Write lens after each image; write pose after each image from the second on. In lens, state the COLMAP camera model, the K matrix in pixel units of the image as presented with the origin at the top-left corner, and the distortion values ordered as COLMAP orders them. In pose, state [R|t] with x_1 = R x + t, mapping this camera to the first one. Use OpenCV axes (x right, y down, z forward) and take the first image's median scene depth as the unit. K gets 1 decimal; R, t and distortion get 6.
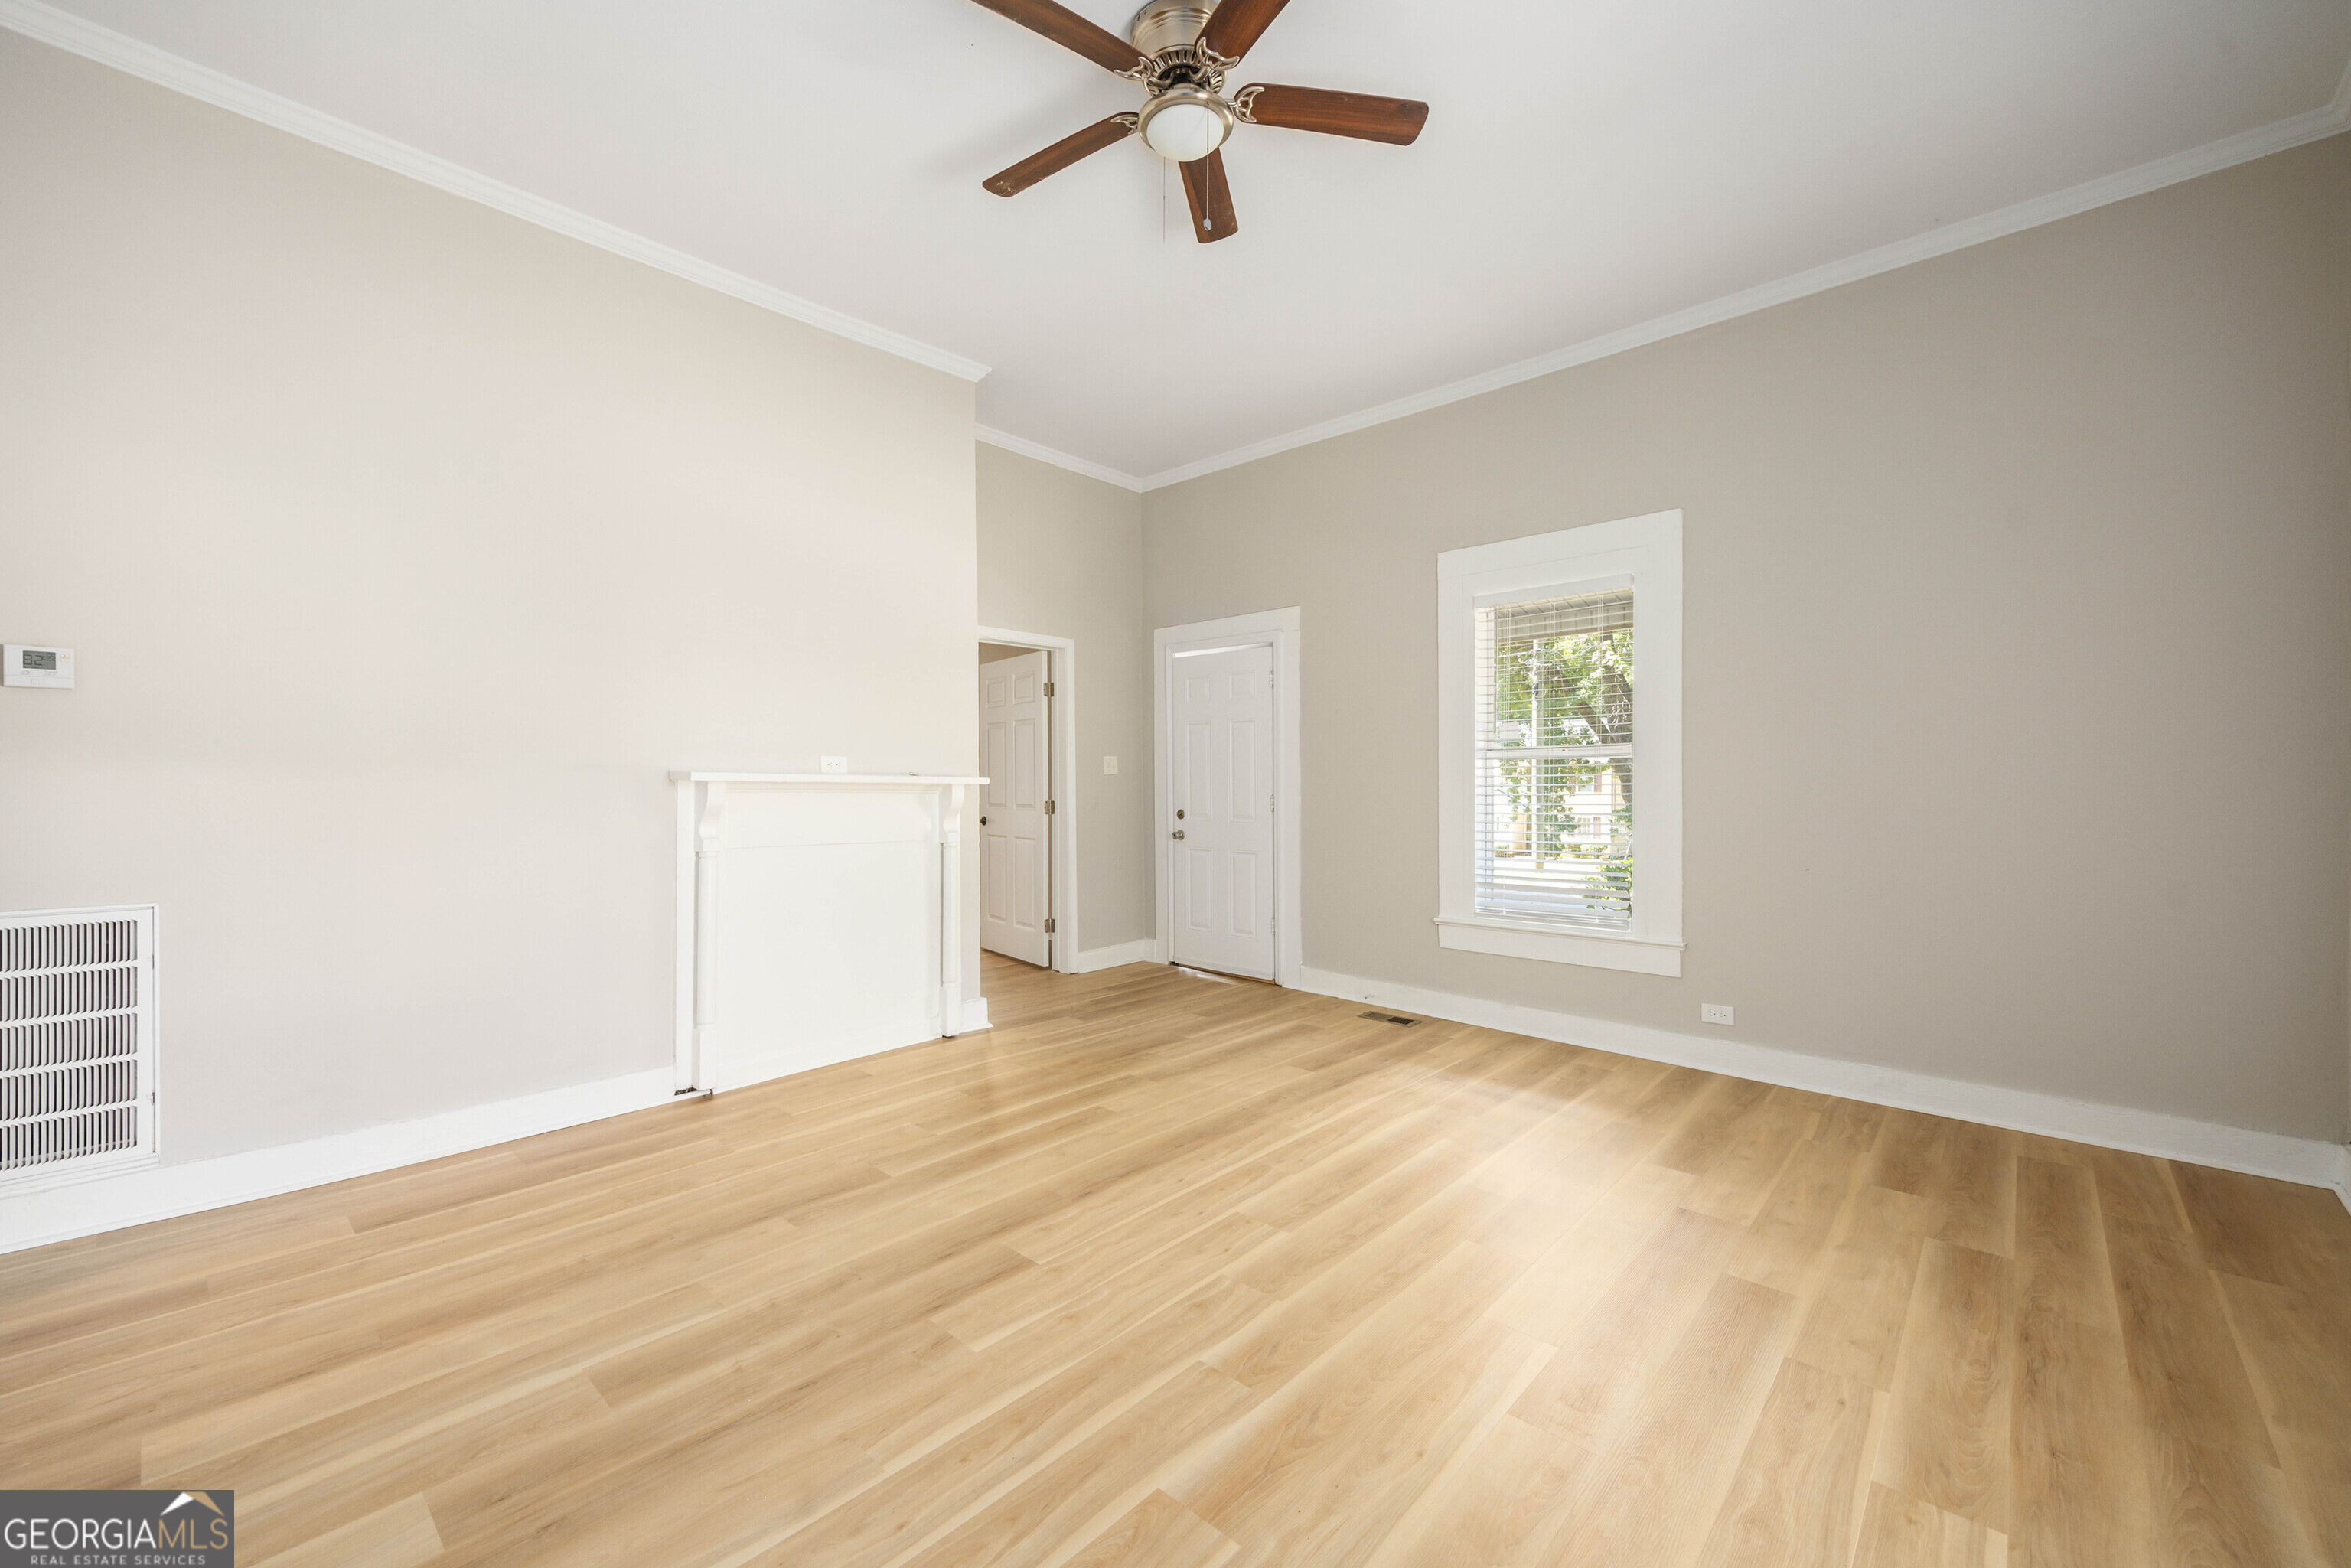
lens RADIAL K [[957.7, 0, 1170.3], [0, 957.7, 765.7], [0, 0, 1]] dist [0.000553, 0.000097]
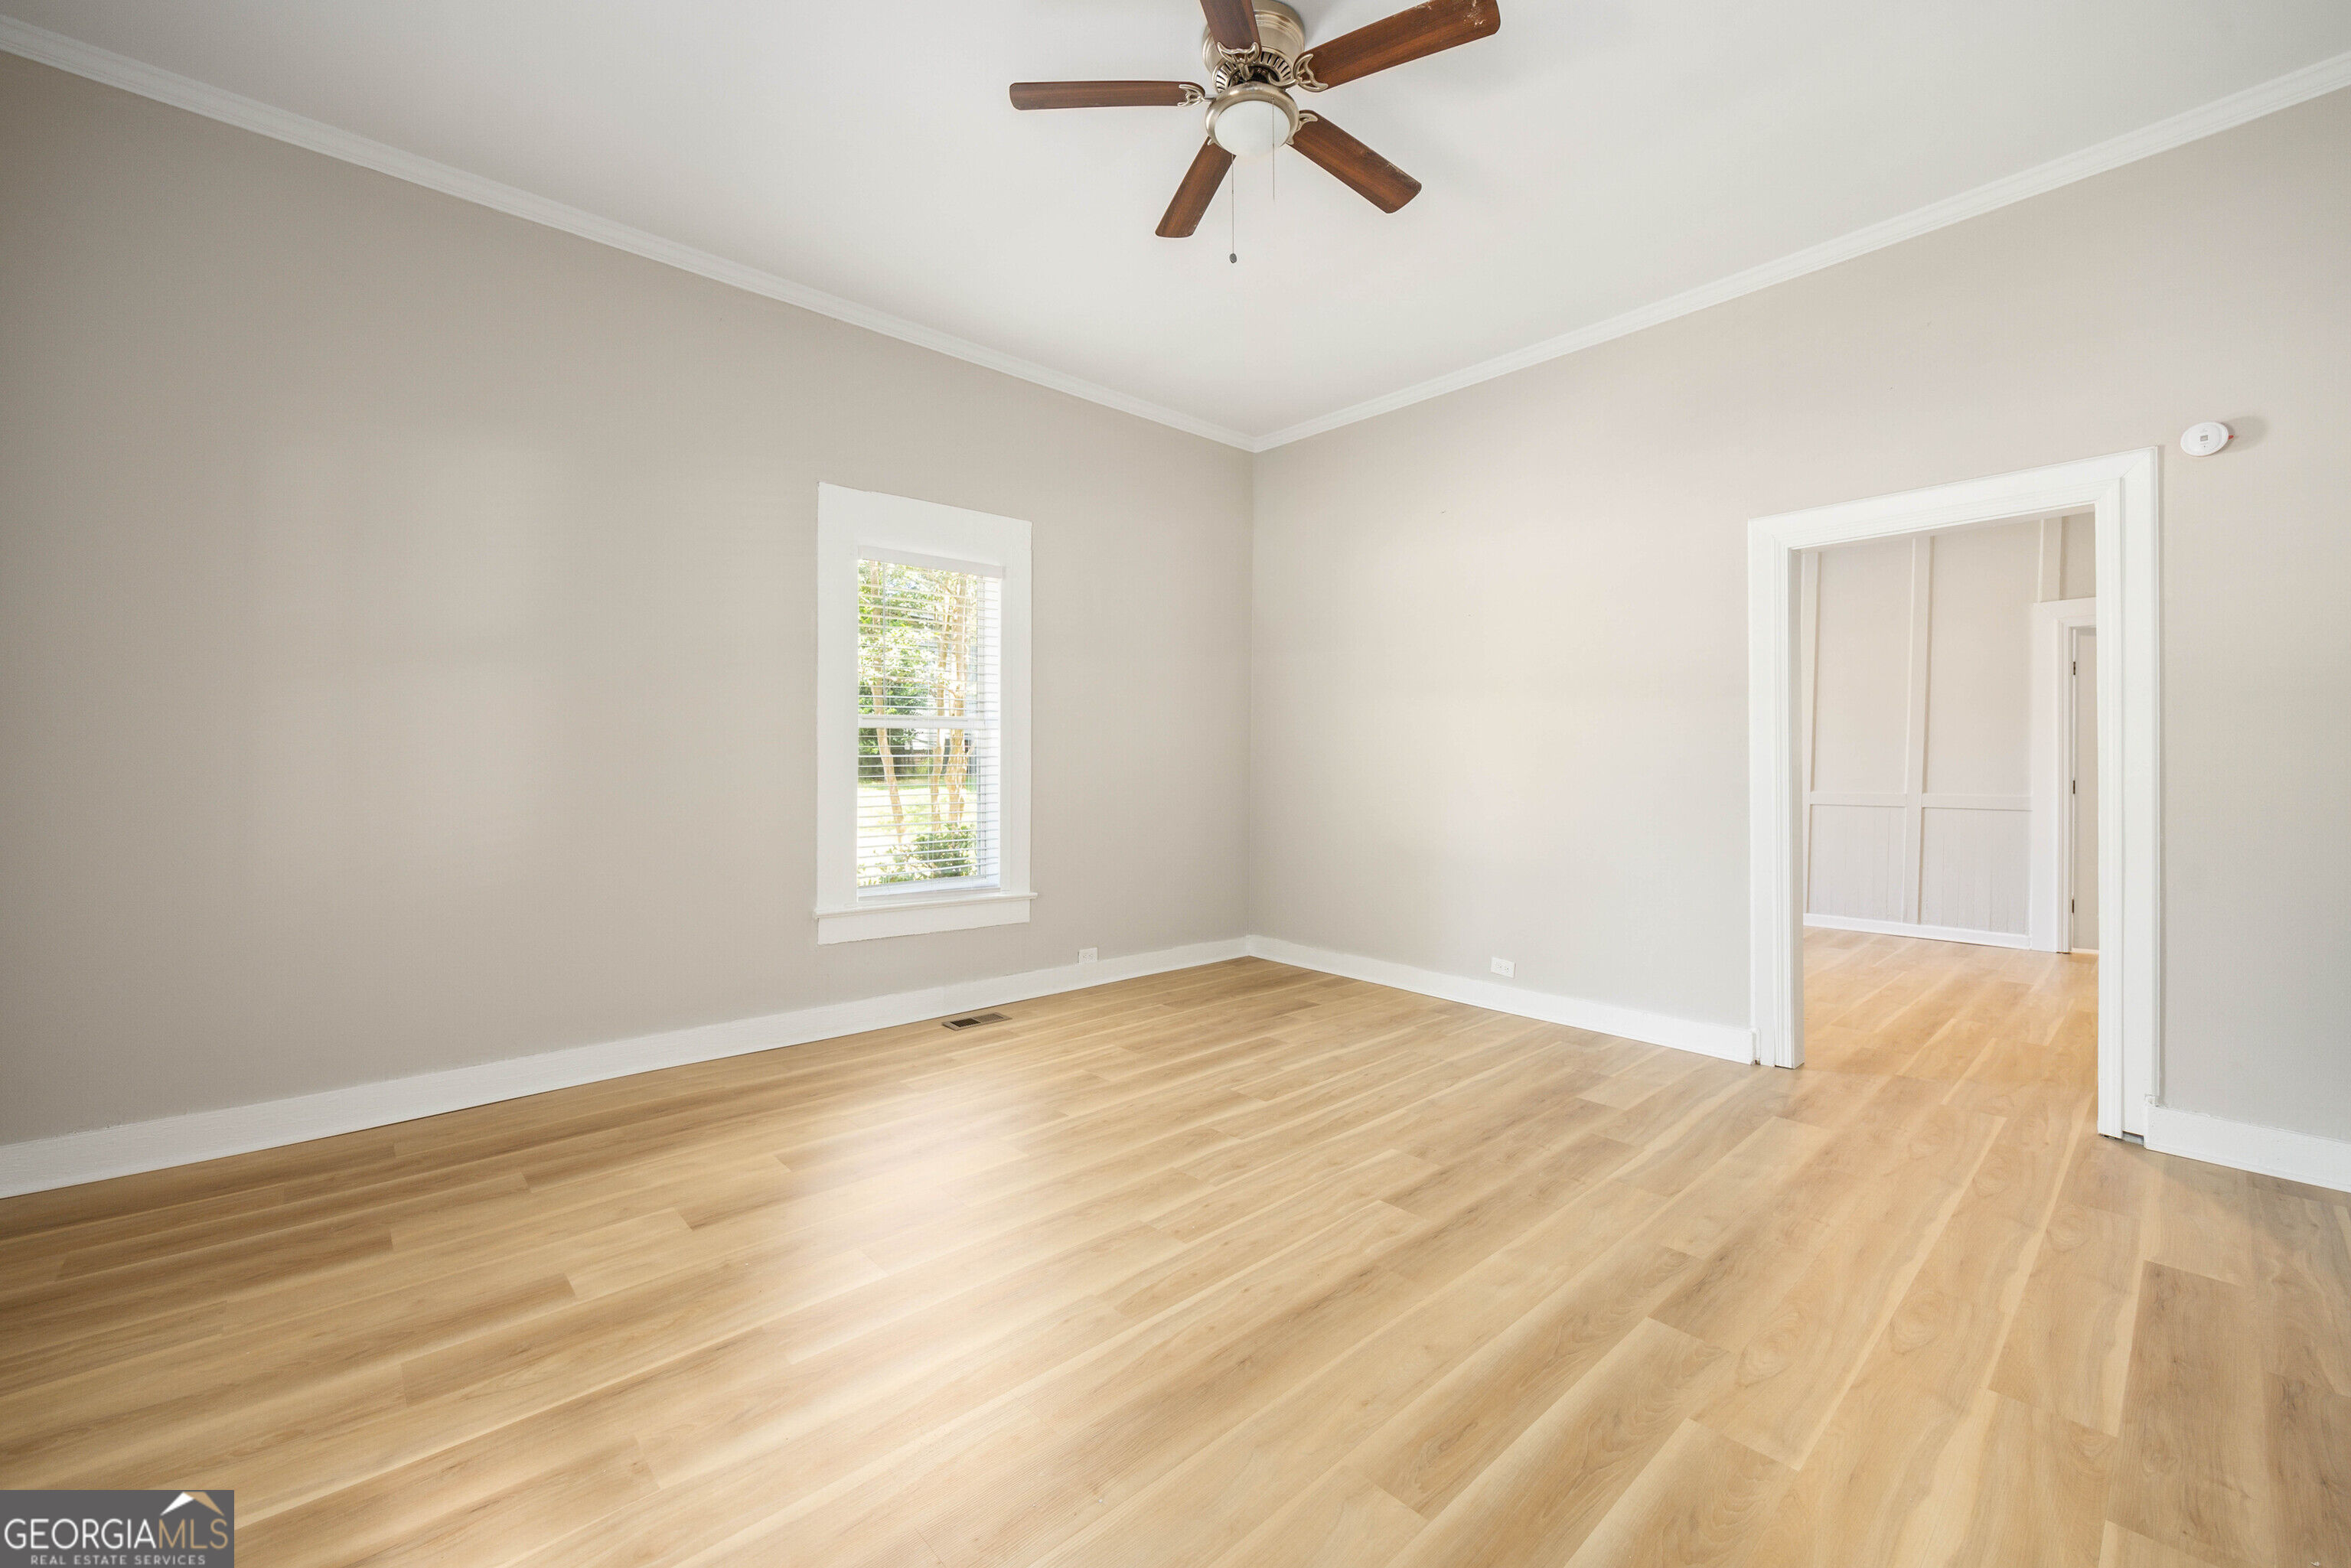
lens RADIAL K [[951.4, 0, 1169.7], [0, 951.4, 797.7], [0, 0, 1]] dist [-0.000184, -0.000015]
pose [[-0.995367, -0.012620, 0.095313, 0.005058], [-0.010193, 0.999612, 0.025917, 0.030049], [-0.095603, 0.024825, -0.995110, 2.085523]]
